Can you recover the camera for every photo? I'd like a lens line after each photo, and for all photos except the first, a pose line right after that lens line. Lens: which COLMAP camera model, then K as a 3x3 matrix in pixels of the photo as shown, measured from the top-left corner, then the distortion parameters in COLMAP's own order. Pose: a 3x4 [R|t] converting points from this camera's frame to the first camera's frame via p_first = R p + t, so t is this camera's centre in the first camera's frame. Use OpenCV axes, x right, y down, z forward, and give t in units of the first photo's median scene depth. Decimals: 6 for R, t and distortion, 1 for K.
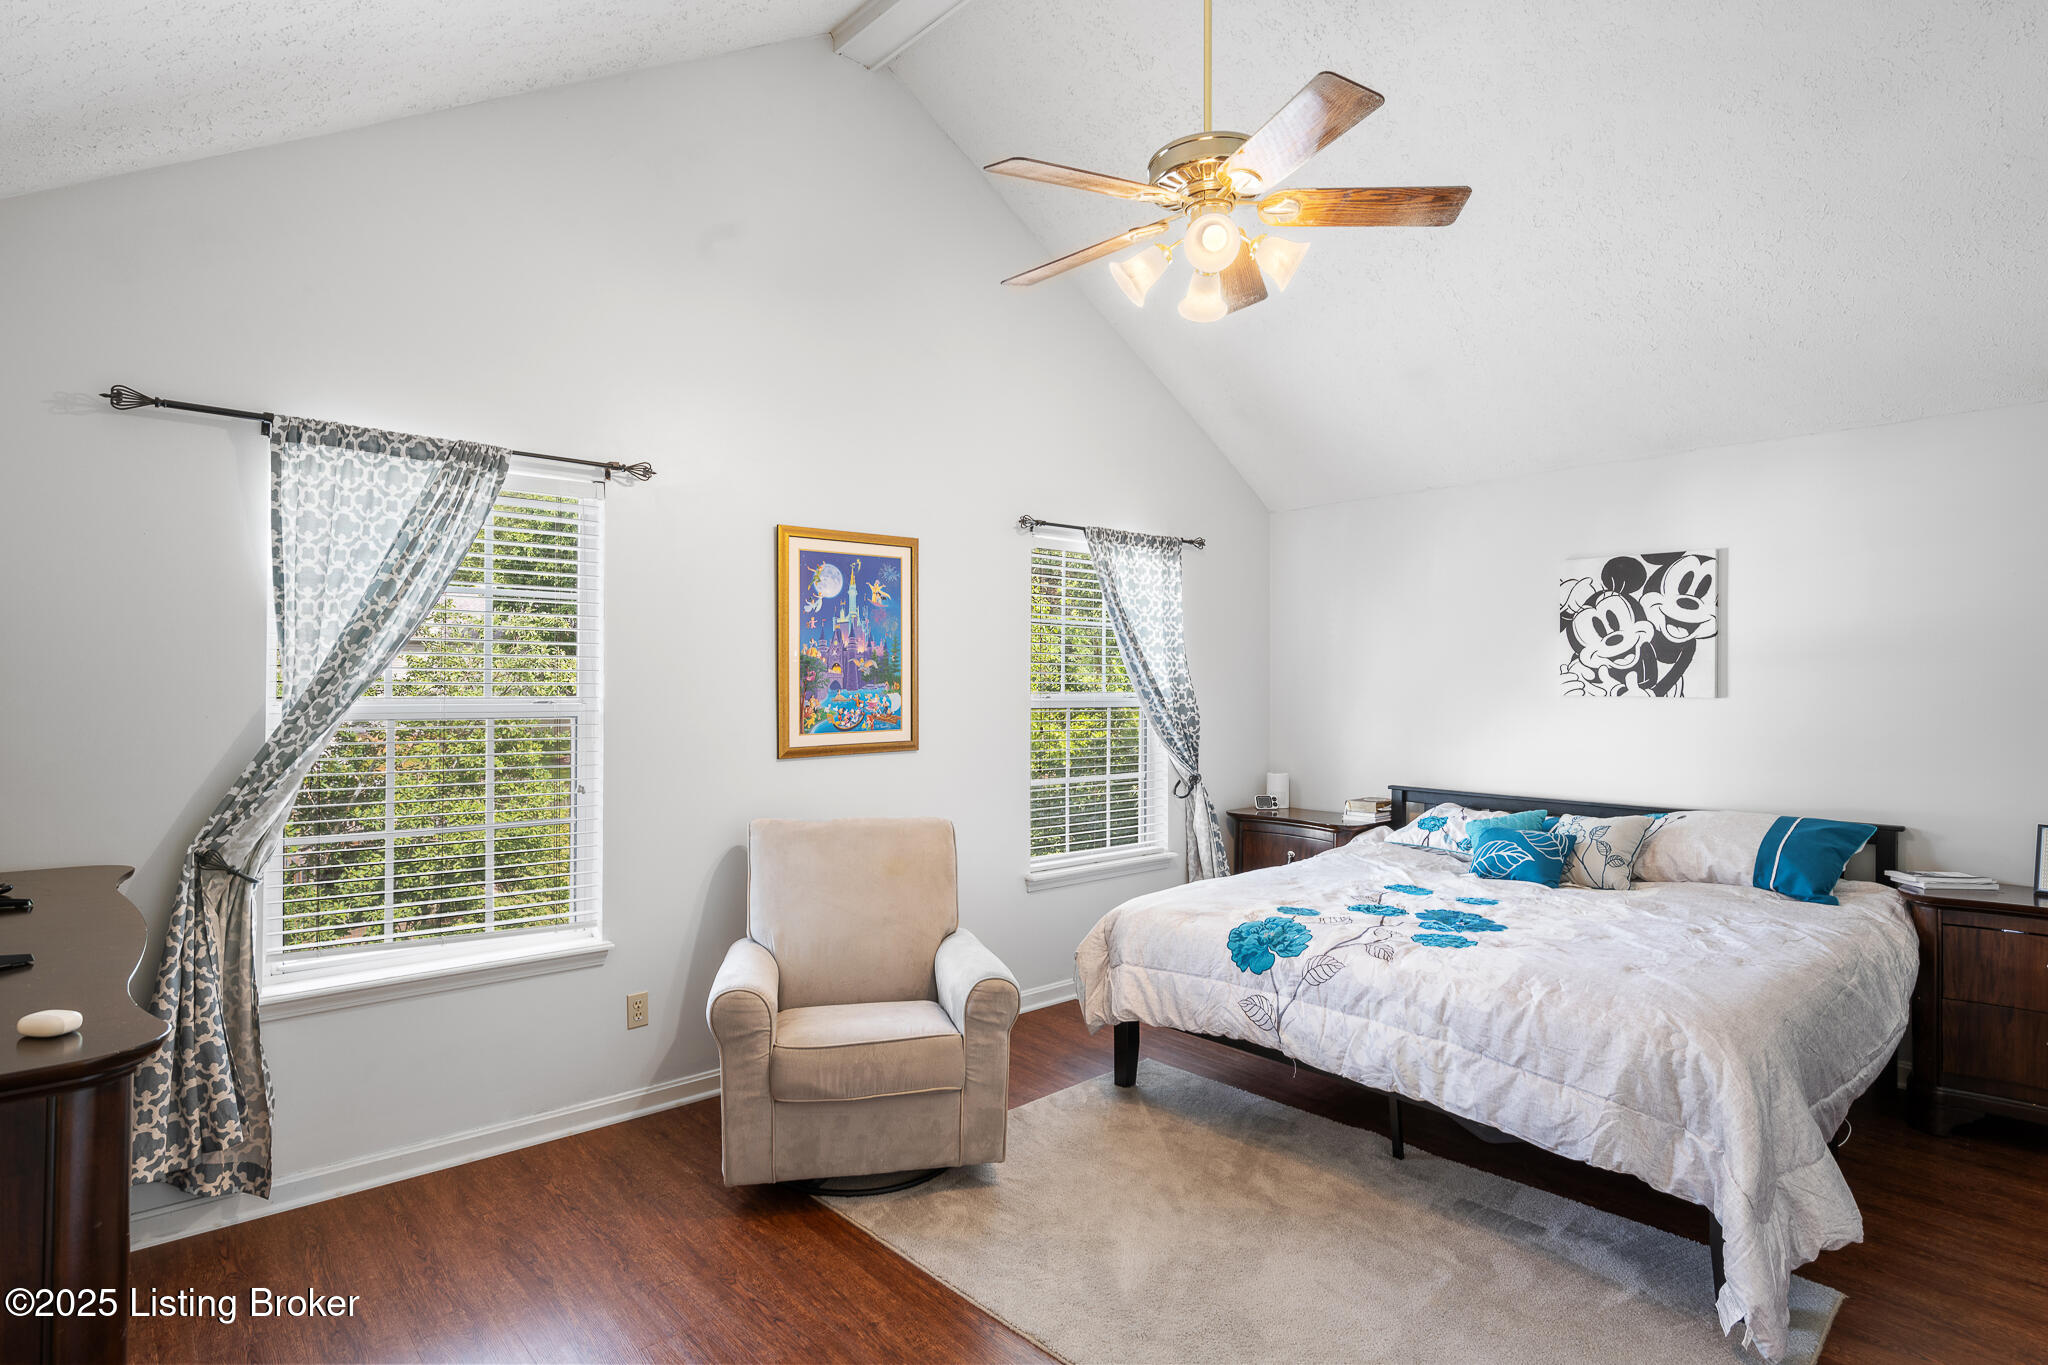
lens RADIAL K [[1083.4, 0, 1026.0], [0, 1083.4, 677.2], [0, 0, 1]] dist [-0.000927, -0.000756]
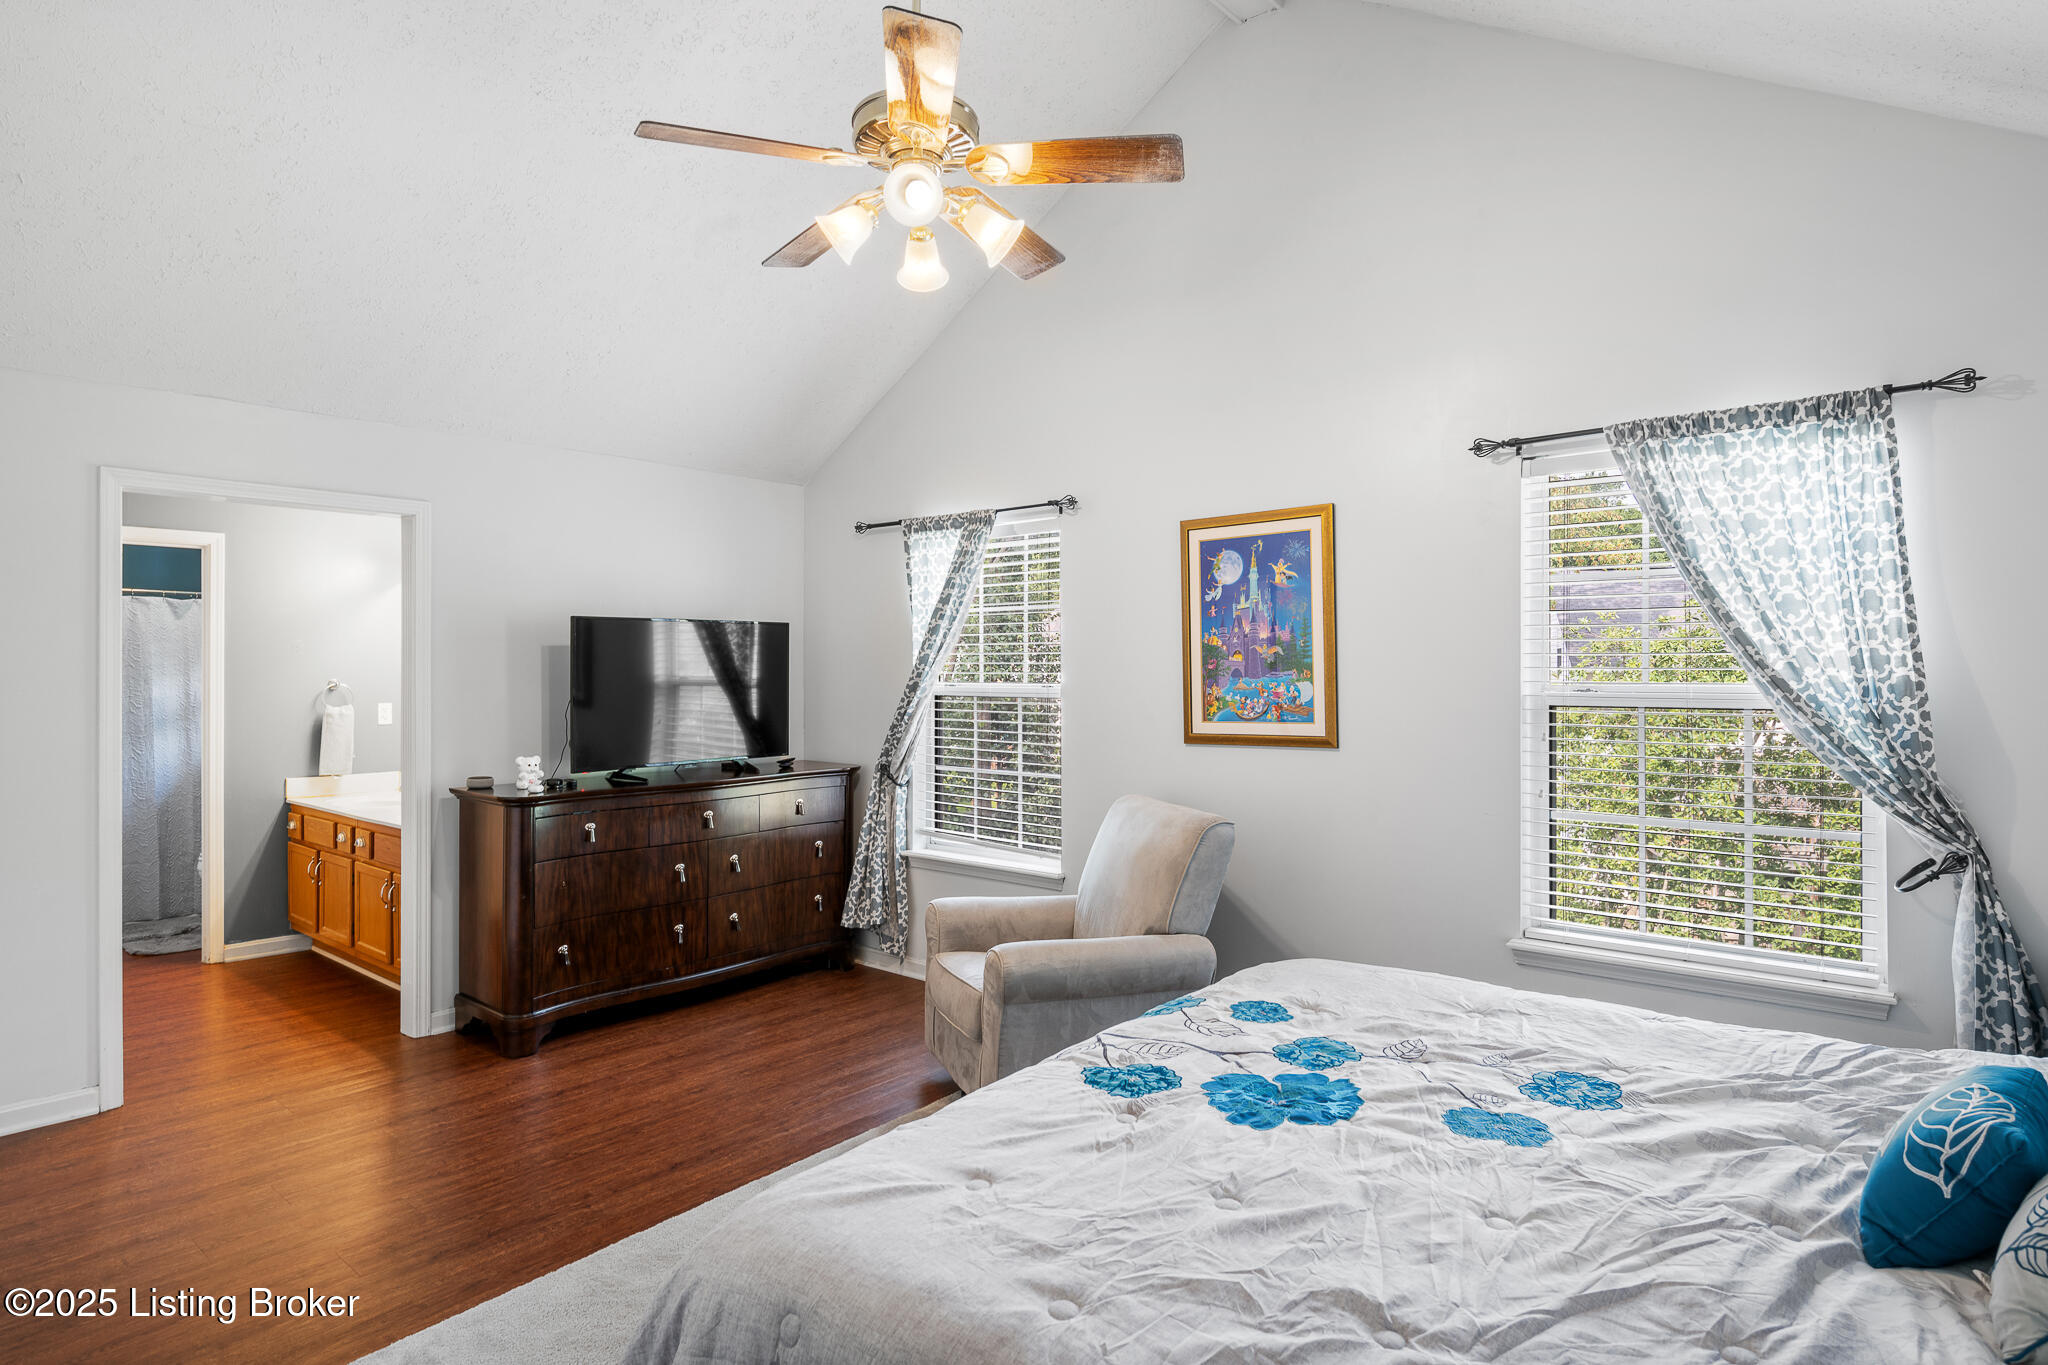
lens RADIAL K [[1114.2, 0, 1027.7], [0, 1114.2, 666.6], [0, 0, 1]] dist [-0.003009, -0.000388]
pose [[0.131802, -0.003464, -0.991270, 0.795701], [0.012969, 0.999914, -0.001770, 0.000743], [0.991191, -0.012622, 0.131836, 0.681188]]
